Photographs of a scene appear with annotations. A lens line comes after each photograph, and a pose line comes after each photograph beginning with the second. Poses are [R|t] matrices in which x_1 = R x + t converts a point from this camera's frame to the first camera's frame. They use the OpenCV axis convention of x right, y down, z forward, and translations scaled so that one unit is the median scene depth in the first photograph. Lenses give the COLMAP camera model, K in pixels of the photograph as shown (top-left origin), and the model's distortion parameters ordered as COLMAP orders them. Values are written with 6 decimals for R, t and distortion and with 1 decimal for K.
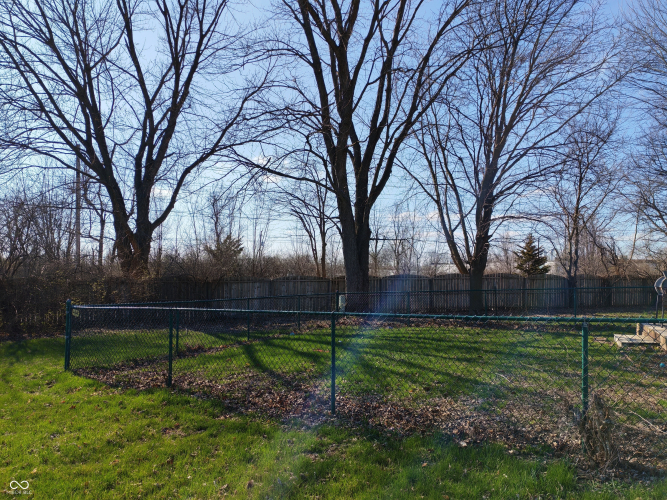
lens RADIAL K [[500.5, 0, 331.1], [0, 500.5, 253.6], [0, 0, 1]] dist [0.061899, -0.042190]
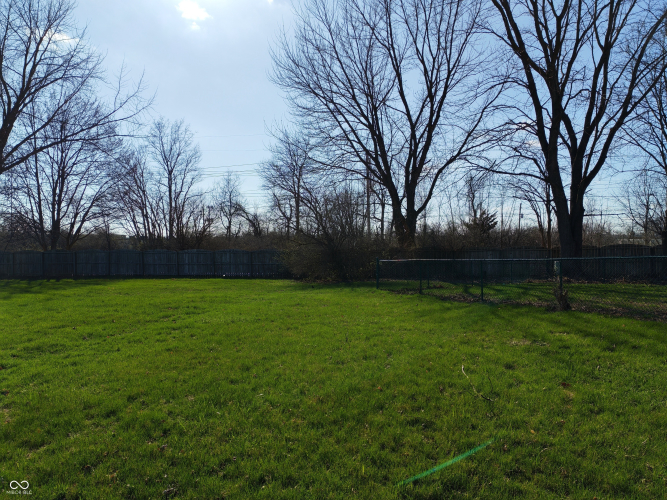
lens RADIAL K [[500.5, 0, 332.8], [0, 500.5, 251.5], [0, 0, 1]] dist [0.061899, -0.042190]
pose [[0.868048, -0.005716, -0.496447, 0.145784], [0.033353, 0.998346, 0.046823, -0.017338], [0.495359, -0.057203, 0.866803, -0.364240]]
